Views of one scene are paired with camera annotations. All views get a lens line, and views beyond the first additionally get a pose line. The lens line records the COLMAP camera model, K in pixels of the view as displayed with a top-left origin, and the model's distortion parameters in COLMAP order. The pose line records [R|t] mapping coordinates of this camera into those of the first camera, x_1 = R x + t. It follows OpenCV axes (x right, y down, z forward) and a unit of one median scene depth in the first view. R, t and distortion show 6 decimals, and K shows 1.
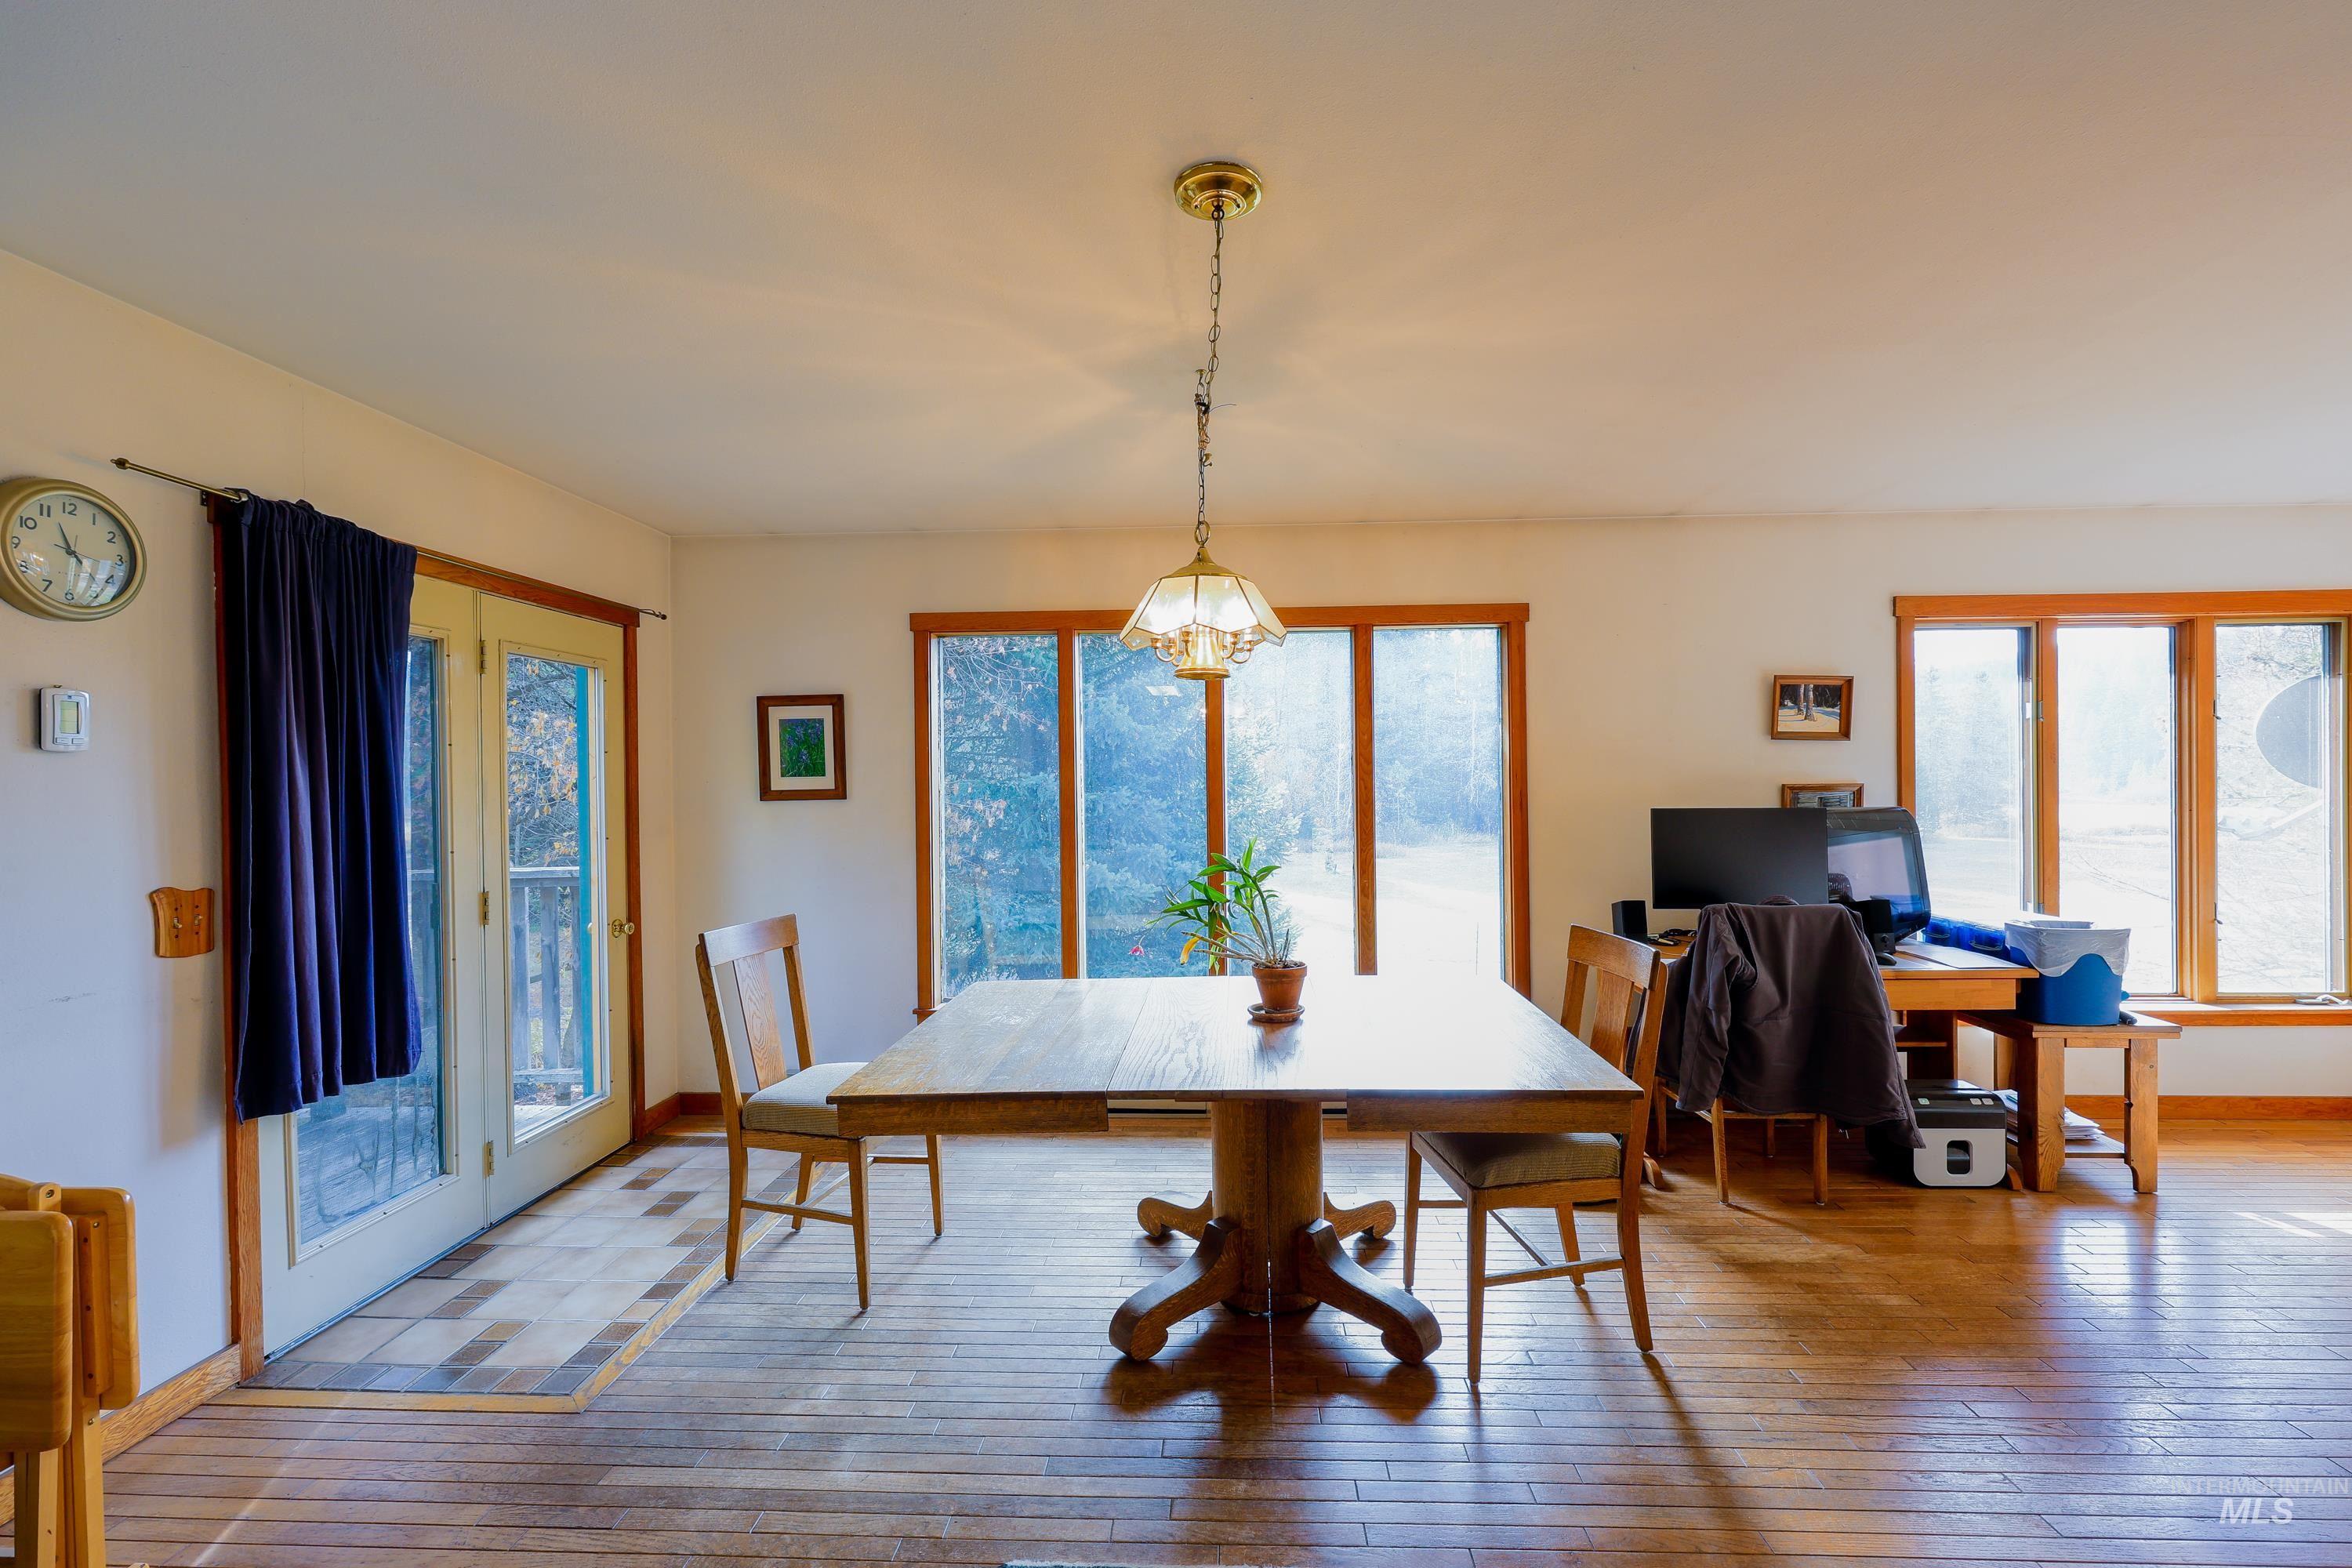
lens RADIAL K [[1018.4, 0, 1190.4], [0, 1018.4, 786.8], [0, 0, 1]] dist [0.001052, -0.000126]
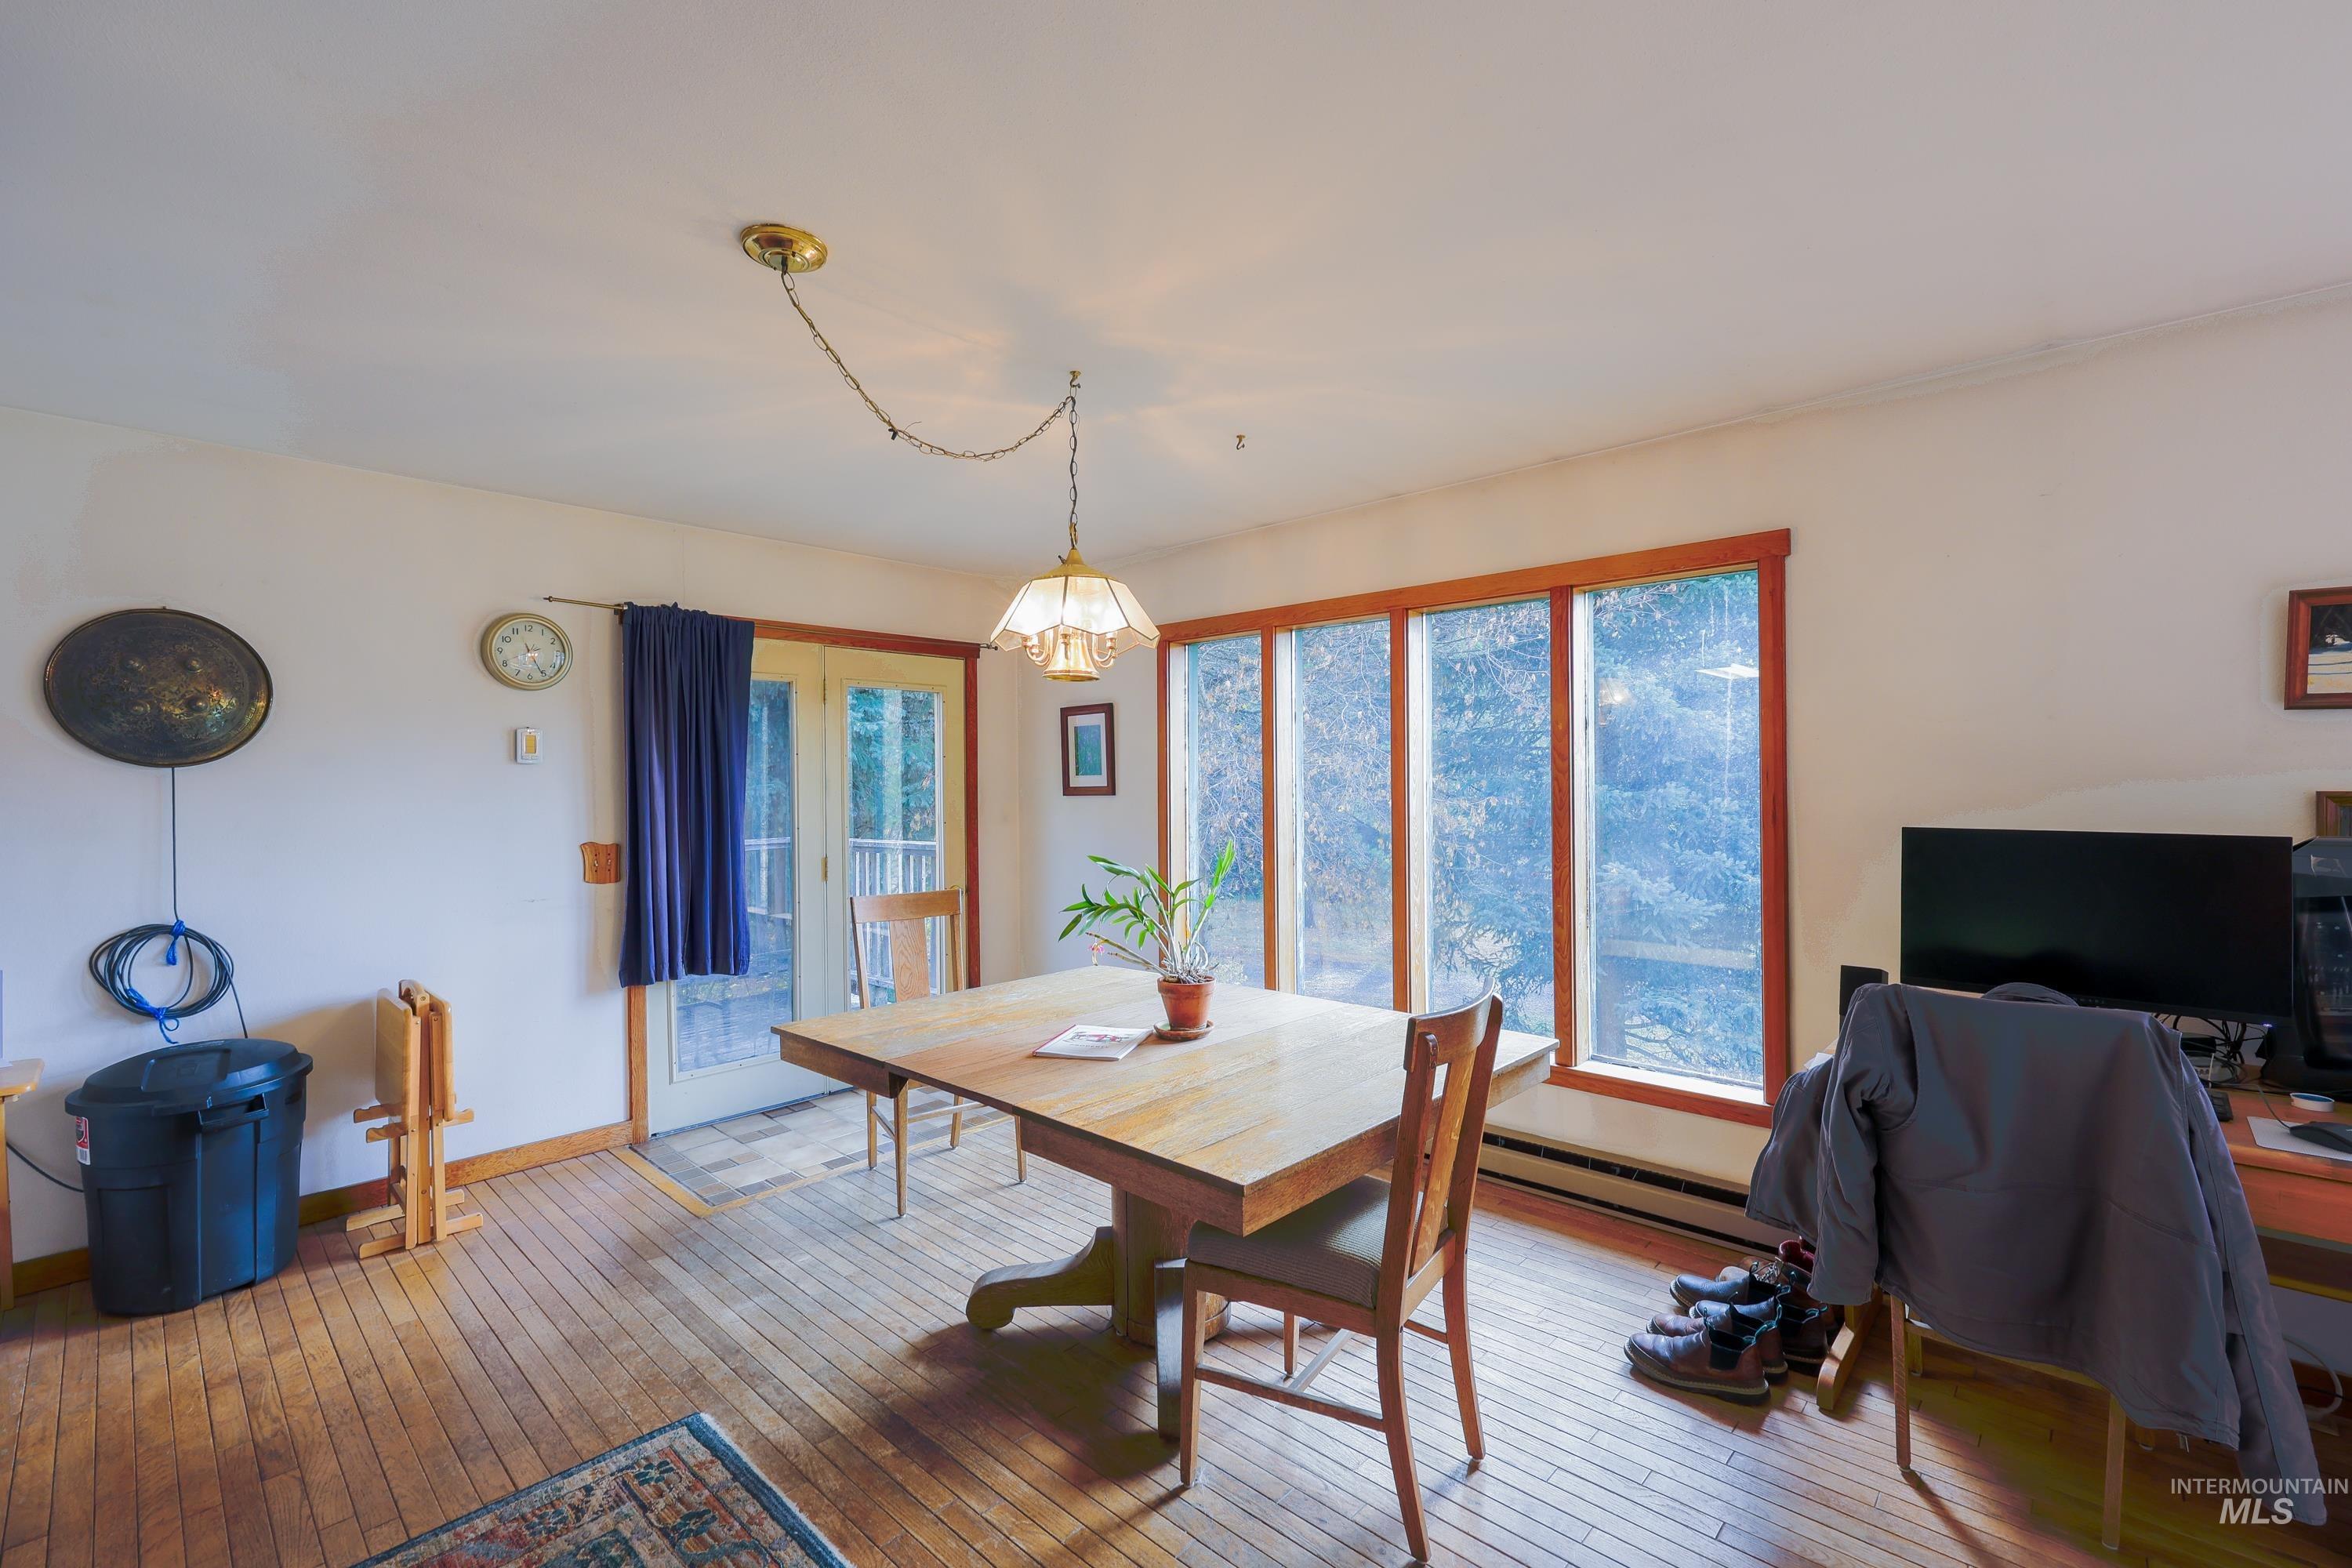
lens RADIAL K [[1018.4, 0, 1188.3], [0, 1018.4, 789.4], [0, 0, 1]] dist [0.001052, -0.000126]
pose [[0.755962, 0.009784, -0.654542, 0.752883], [-0.005176, 0.999946, 0.008969, -0.008487], [0.654595, -0.003393, 0.755972, 0.317513]]
